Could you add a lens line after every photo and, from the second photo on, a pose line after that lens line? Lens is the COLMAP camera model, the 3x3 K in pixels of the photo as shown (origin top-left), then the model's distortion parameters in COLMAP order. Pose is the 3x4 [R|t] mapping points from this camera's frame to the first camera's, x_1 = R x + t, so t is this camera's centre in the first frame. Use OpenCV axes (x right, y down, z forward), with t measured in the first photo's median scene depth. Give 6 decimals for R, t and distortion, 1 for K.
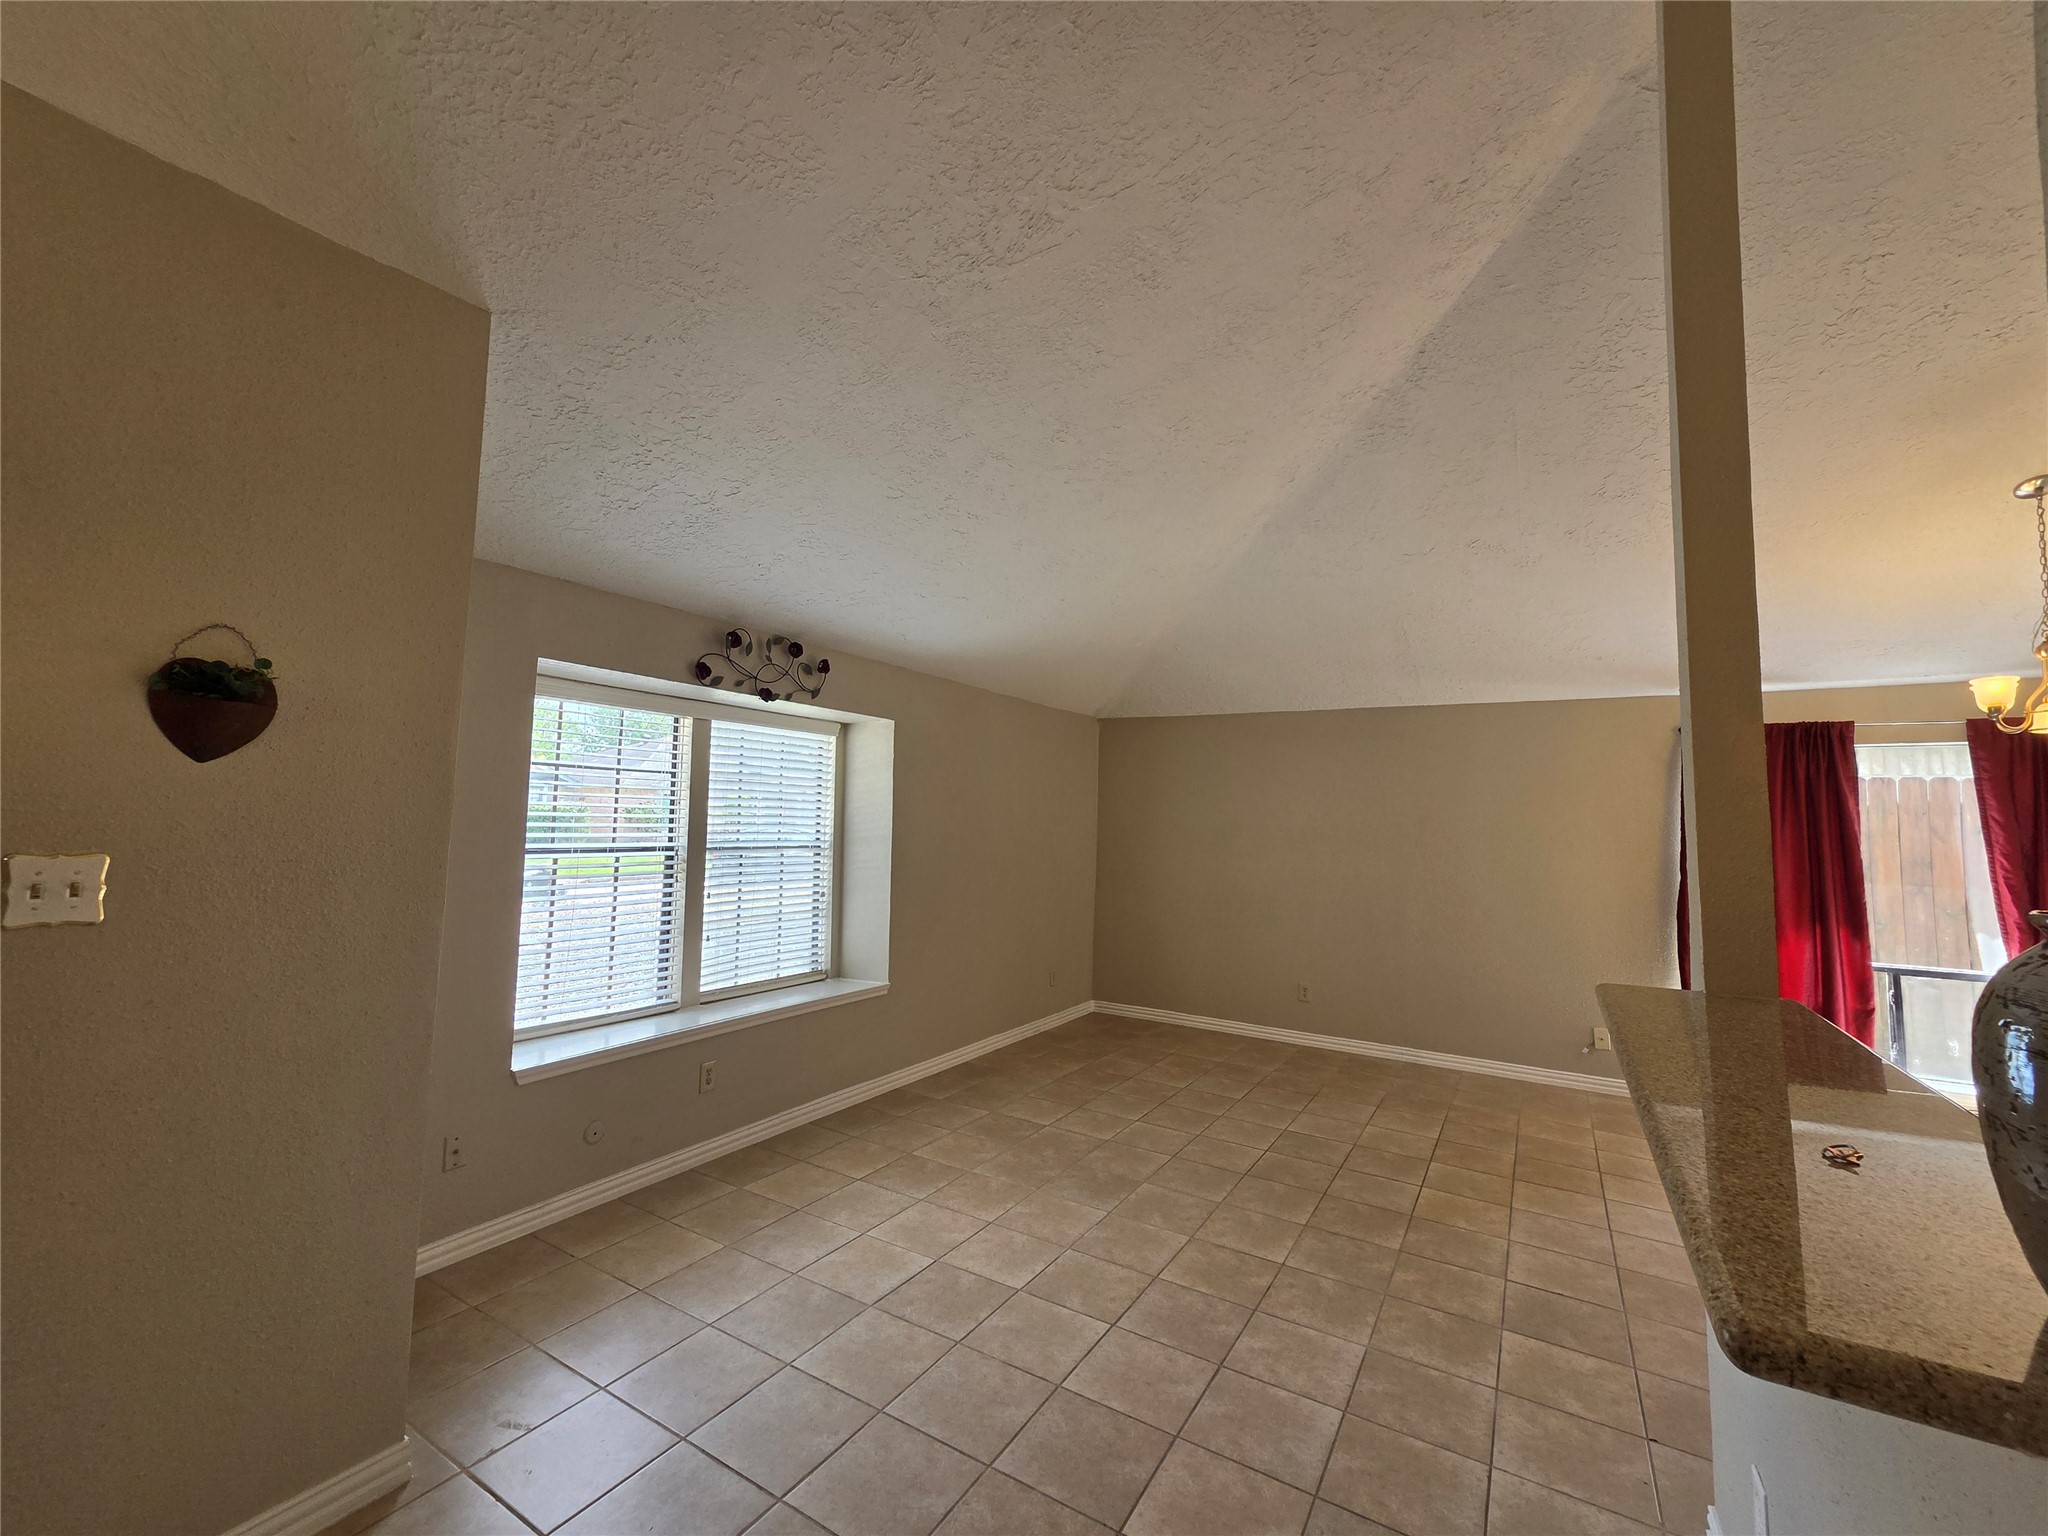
lens RADIAL K [[840.1, 0, 1024.0], [0, 840.1, 768.0], [0, 0, 1]] dist [0.006309, -0.000055]
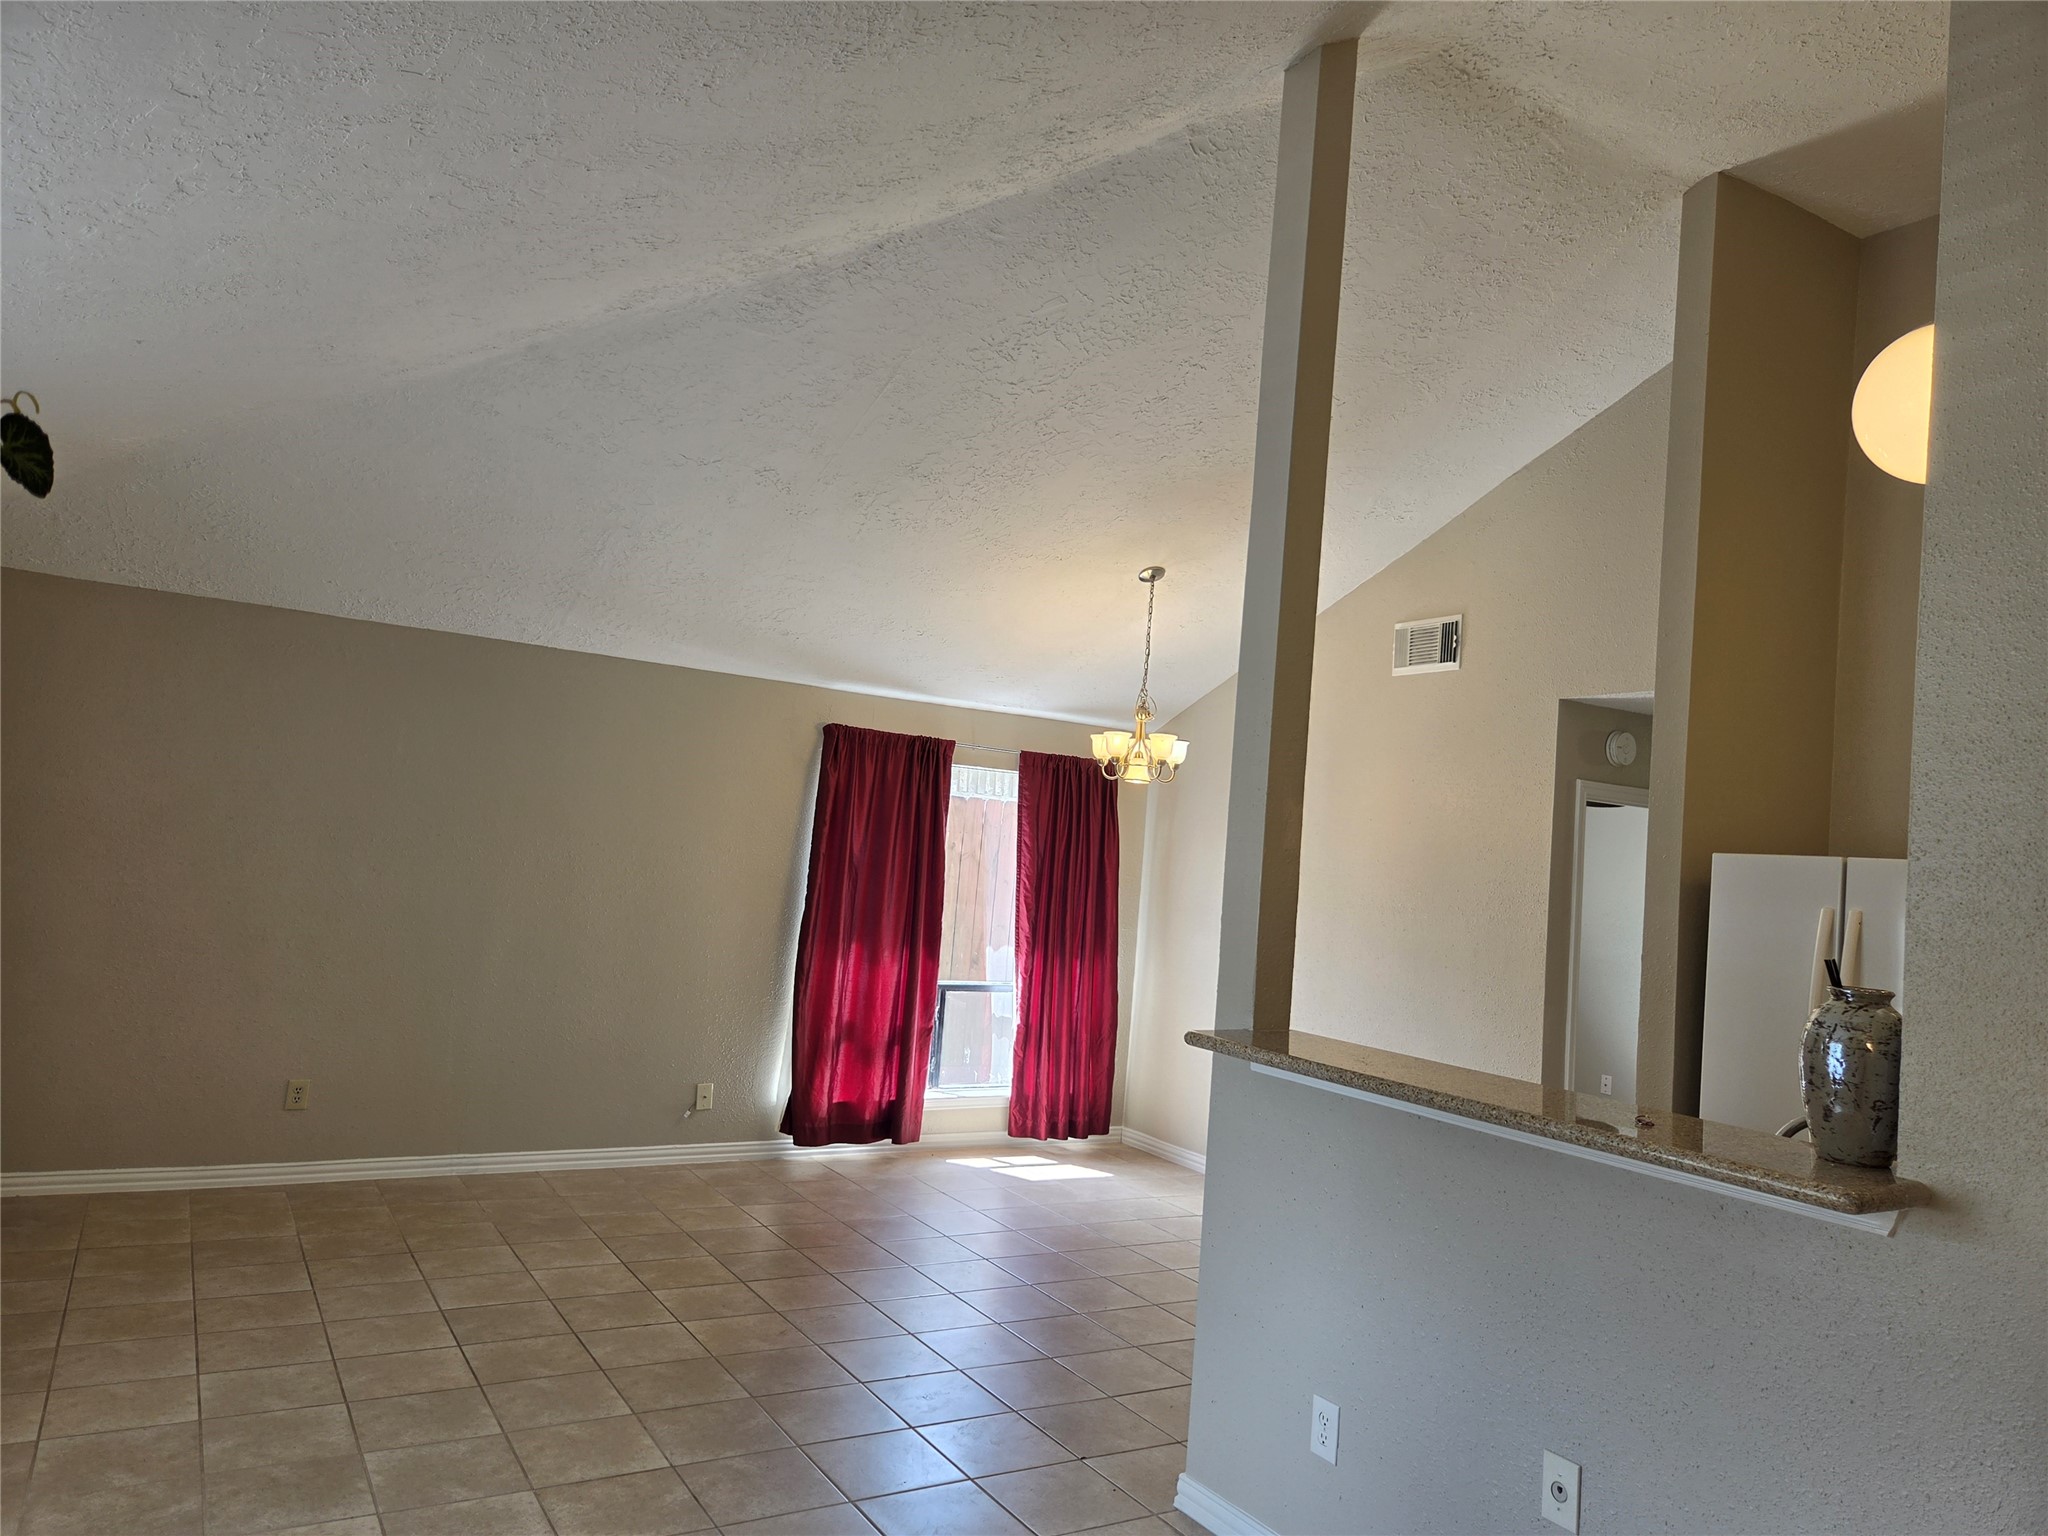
lens RADIAL K [[1393.8, 0, 1024.0], [0, 1393.8, 768.0], [0, 0, 1]] dist [0.026141, -0.003902]
pose [[0.453920, 0.070138, 0.888278, -0.456388], [-0.123104, 0.992274, -0.015441, -0.007646], [-0.882497, -0.102342, 0.459047, 0.182383]]
